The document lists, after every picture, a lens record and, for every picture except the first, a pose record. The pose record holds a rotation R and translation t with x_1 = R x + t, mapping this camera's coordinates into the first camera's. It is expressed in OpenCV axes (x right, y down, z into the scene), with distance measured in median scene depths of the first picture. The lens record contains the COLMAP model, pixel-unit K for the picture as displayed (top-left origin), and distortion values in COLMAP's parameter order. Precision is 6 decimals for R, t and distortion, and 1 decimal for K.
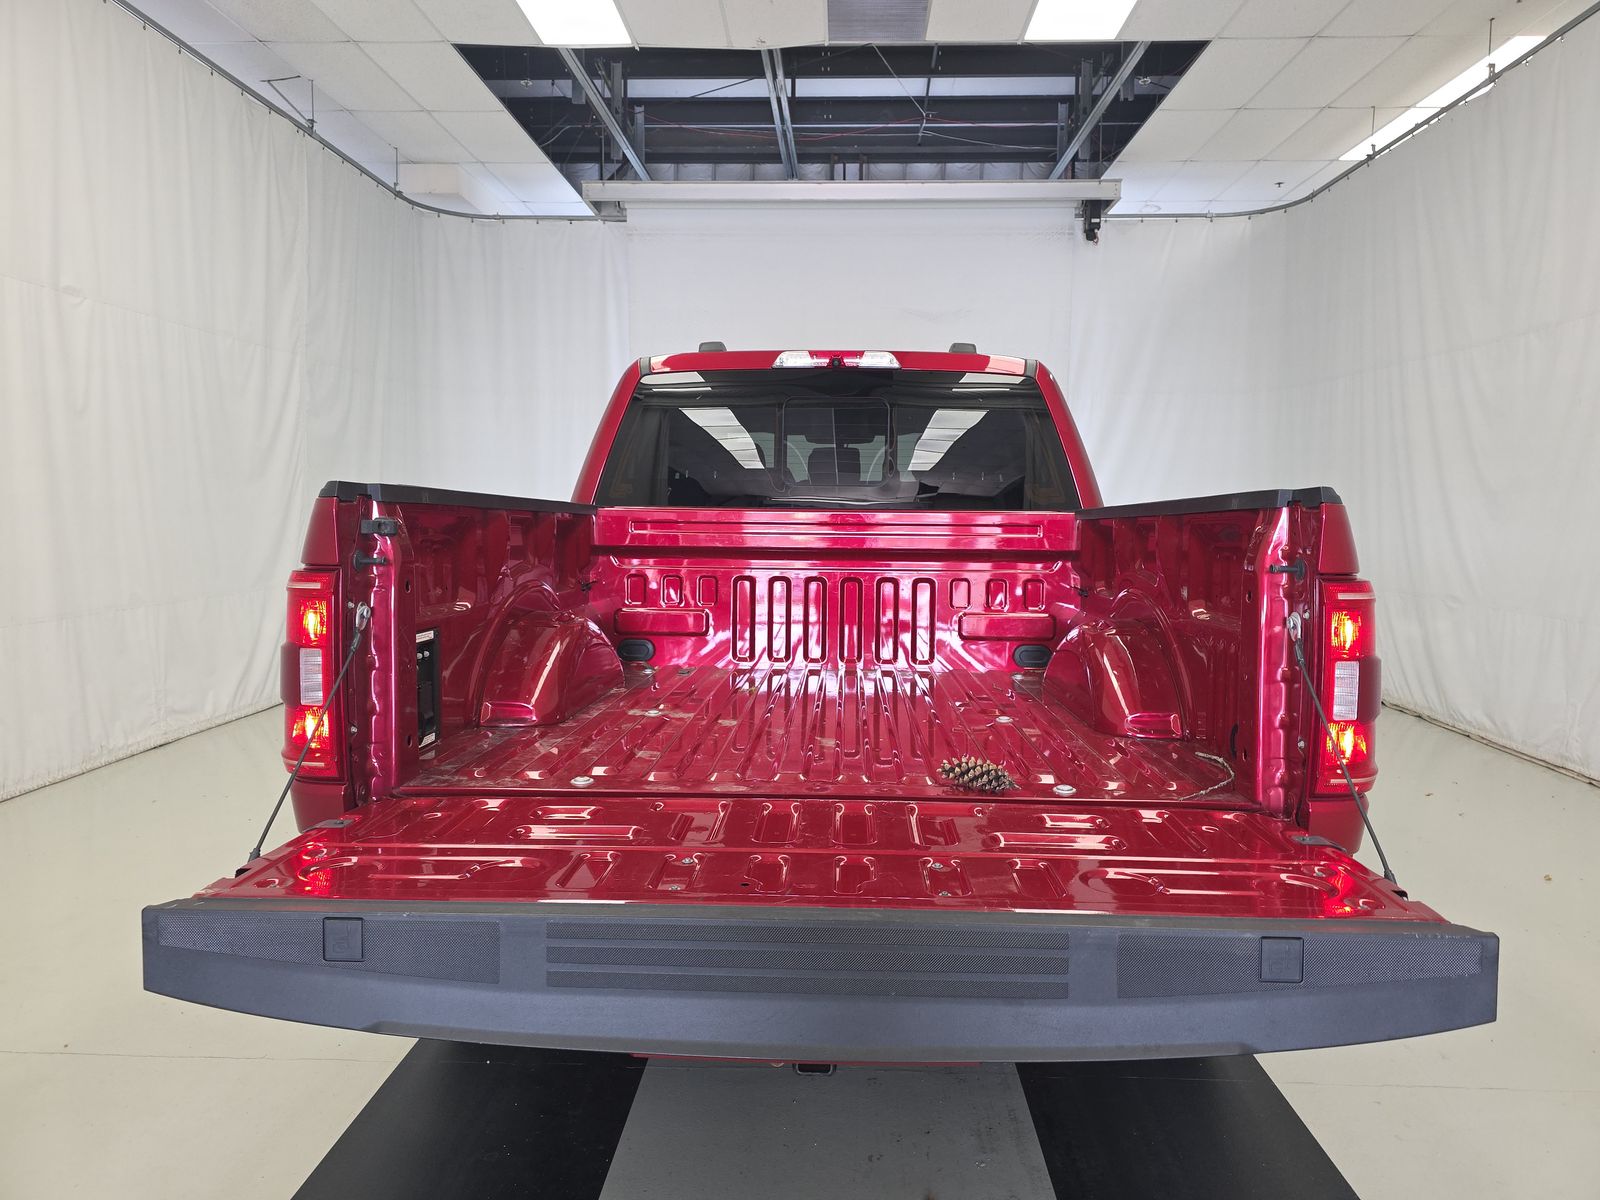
lens RADIAL K [[1068.1, 0, 823.2], [0, 1068.1, 590.6], [0, 0, 1]] dist [0.090199, -0.101136]
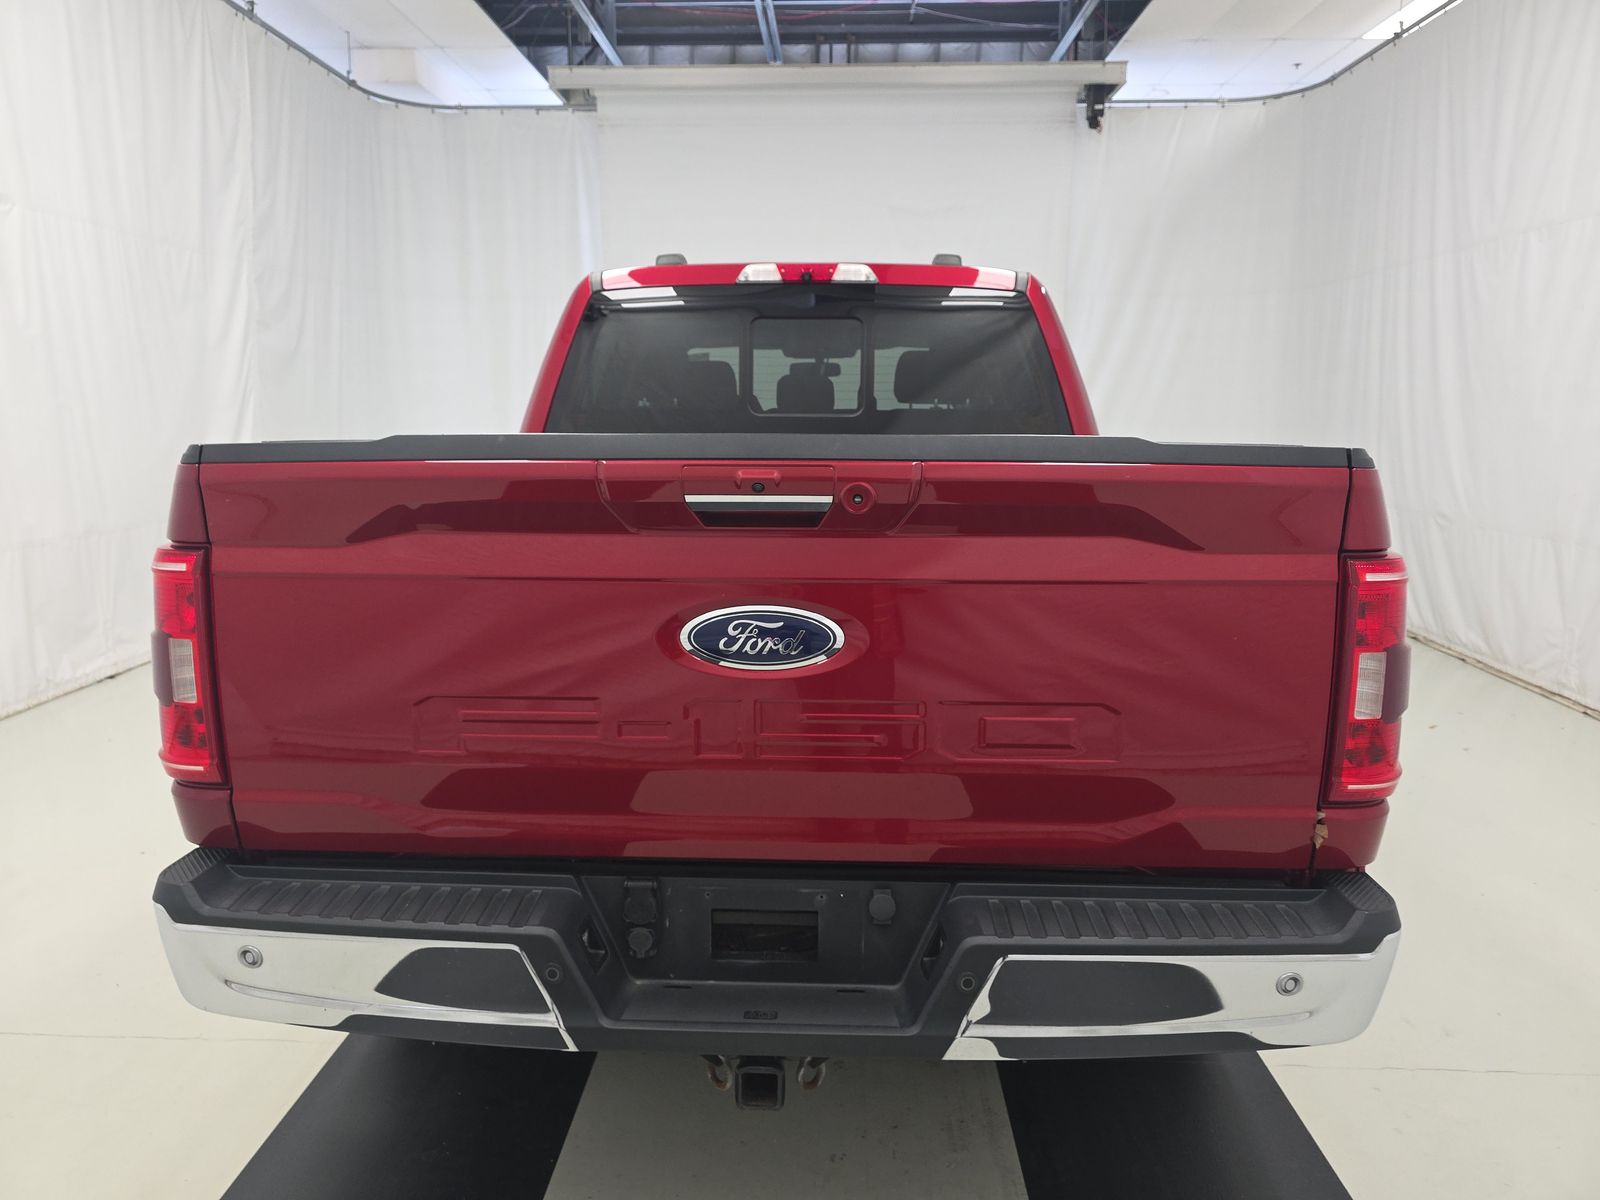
lens RADIAL K [[1077.9, 0, 808.4], [0, 1077.9, 593.0], [0, 0, 1]] dist [0.057007, -0.051093]
pose [[0.999966, -0.003268, -0.007596, 0.008310], [0.003945, 0.995863, 0.090783, -0.012991], [0.007267, -0.090810, 0.995842, 0.028281]]
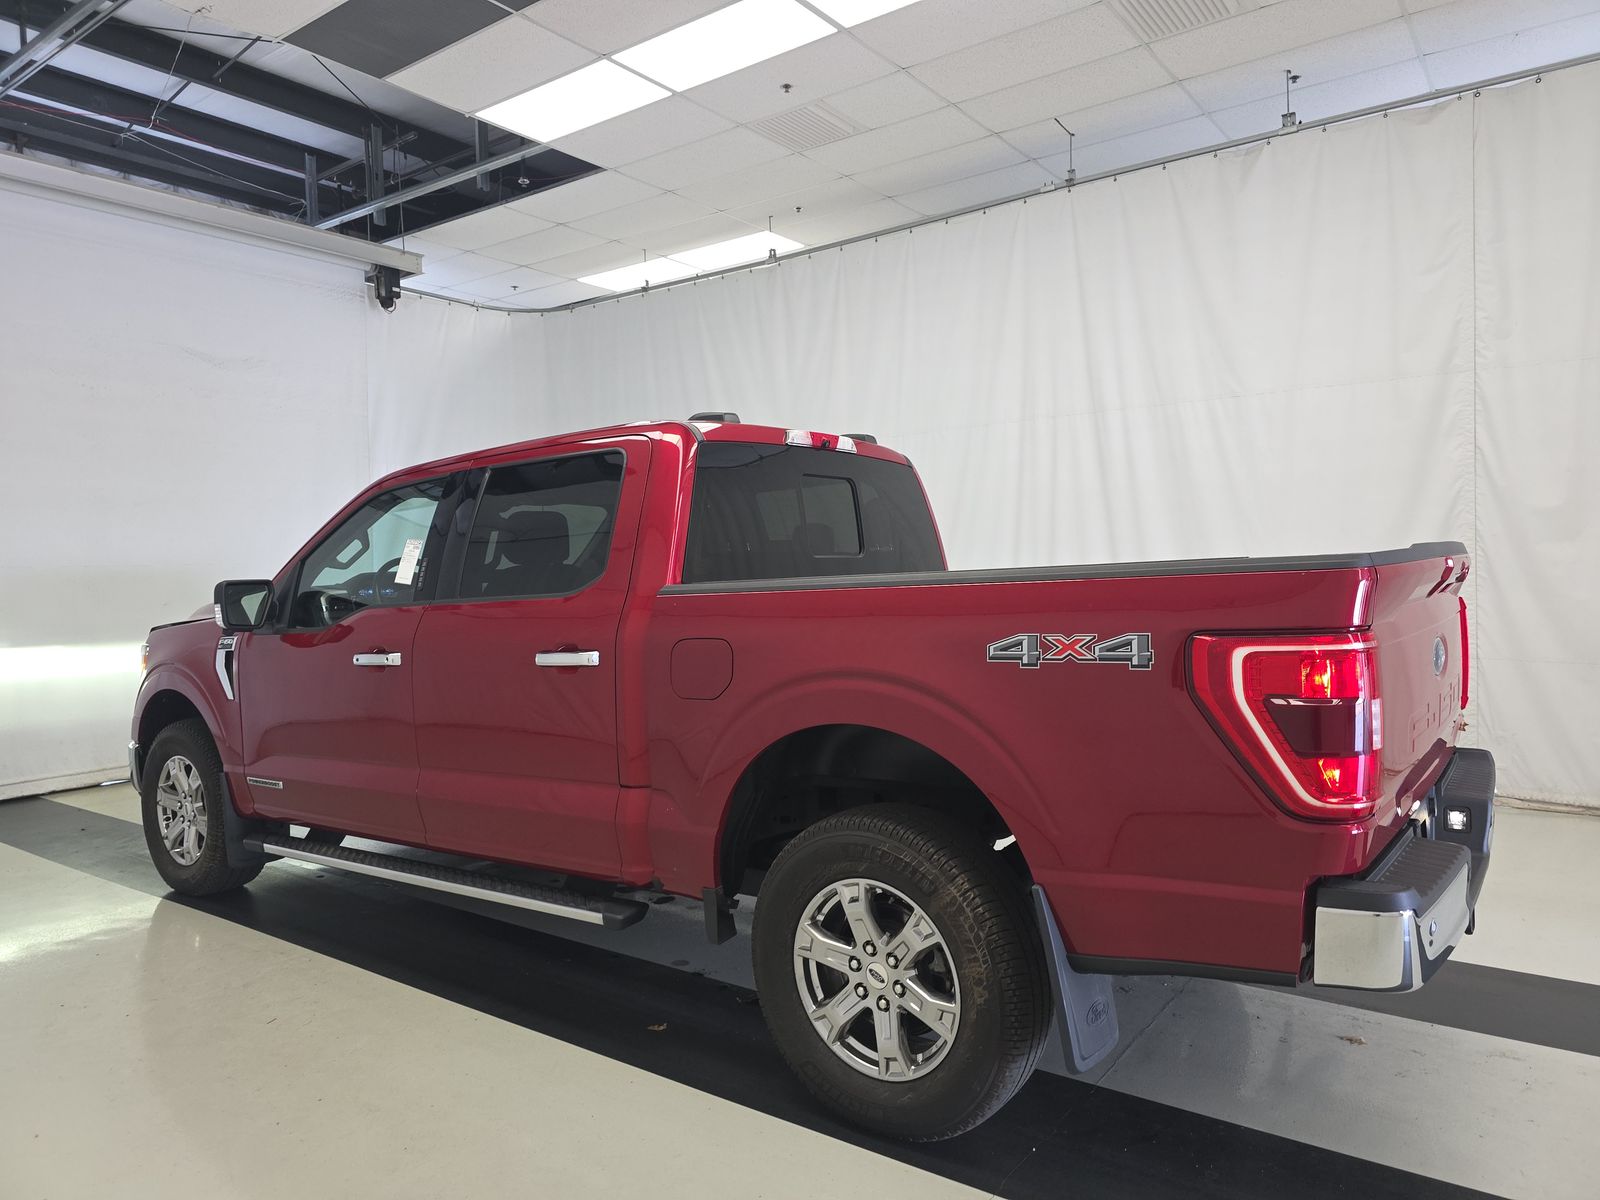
lens RADIAL K [[1077.9, 0, 808.4], [0, 1077.9, 593.0], [0, 0, 1]] dist [0.057007, -0.051093]
pose [[0.569137, -0.045485, 0.820984, -0.381654], [0.098452, 0.995055, -0.013121, -0.021172], [-0.816327, 0.088295, 0.570801, 0.170031]]
